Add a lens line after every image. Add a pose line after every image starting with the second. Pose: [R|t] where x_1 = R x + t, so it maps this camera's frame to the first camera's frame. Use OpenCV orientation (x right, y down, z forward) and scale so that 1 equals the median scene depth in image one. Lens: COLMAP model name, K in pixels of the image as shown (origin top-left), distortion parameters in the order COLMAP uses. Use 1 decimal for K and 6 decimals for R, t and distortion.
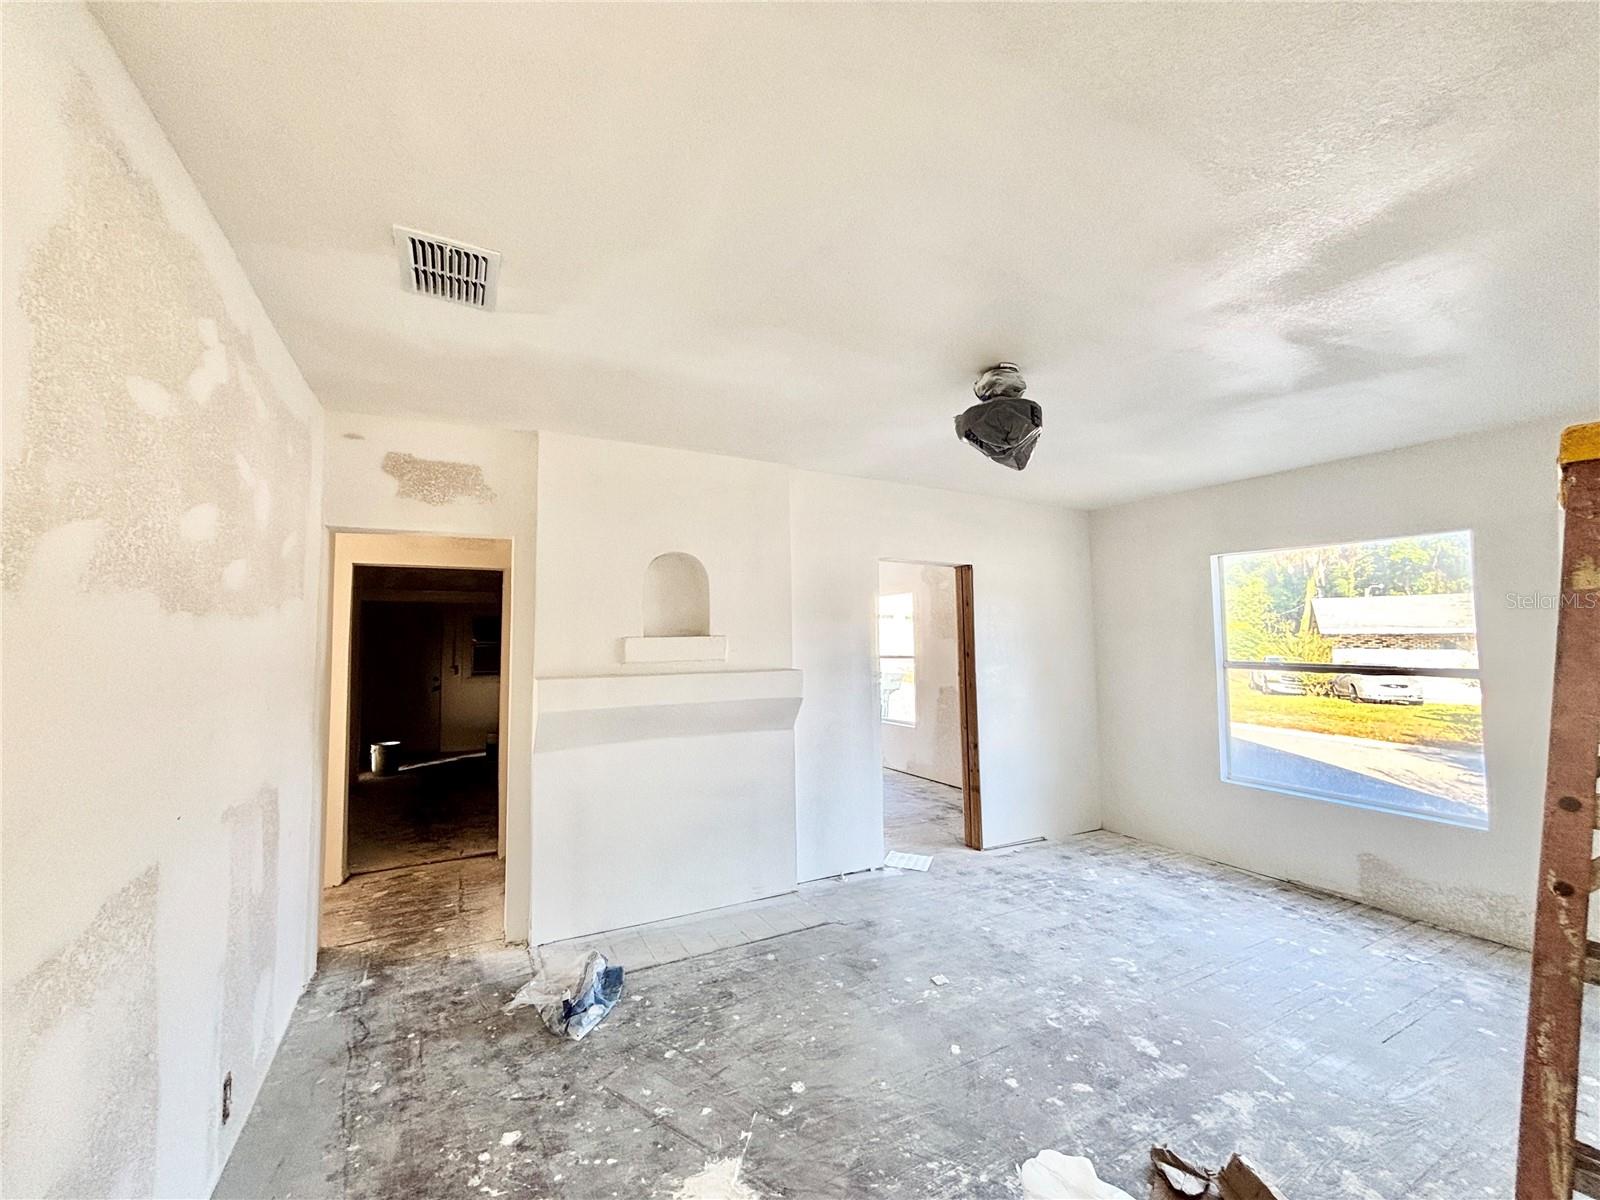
lens RADIAL K [[649.7, 0, 795.0], [0, 649.7, 593.9], [0, 0, 1]] dist [0.001710, -0.001263]
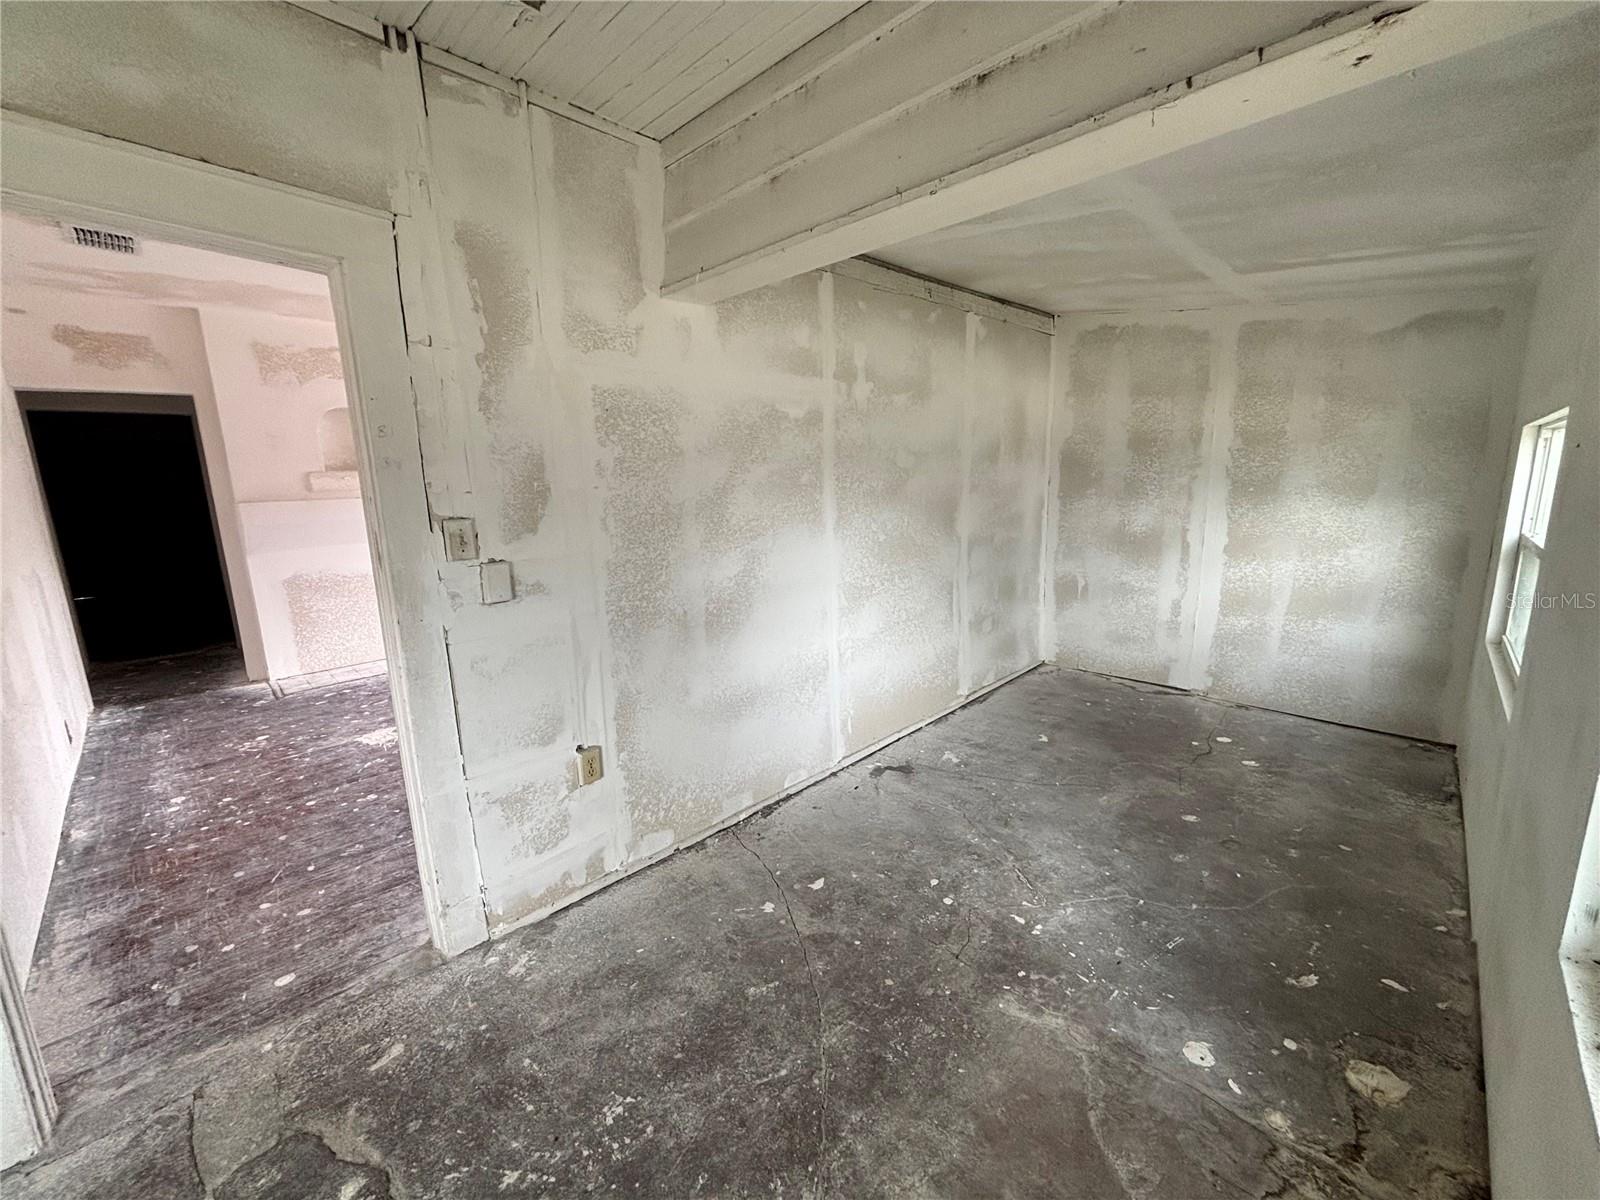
lens RADIAL K [[649.7, 0, 806.1], [0, 649.7, 604.1], [0, 0, 1]] dist [0.001710, -0.001263]
pose [[0.953017, -0.072403, 0.294137, 0.345170], [-0.003668, 0.968185, 0.250209, -0.014371], [-0.302894, -0.239533, 0.922431, -0.720948]]
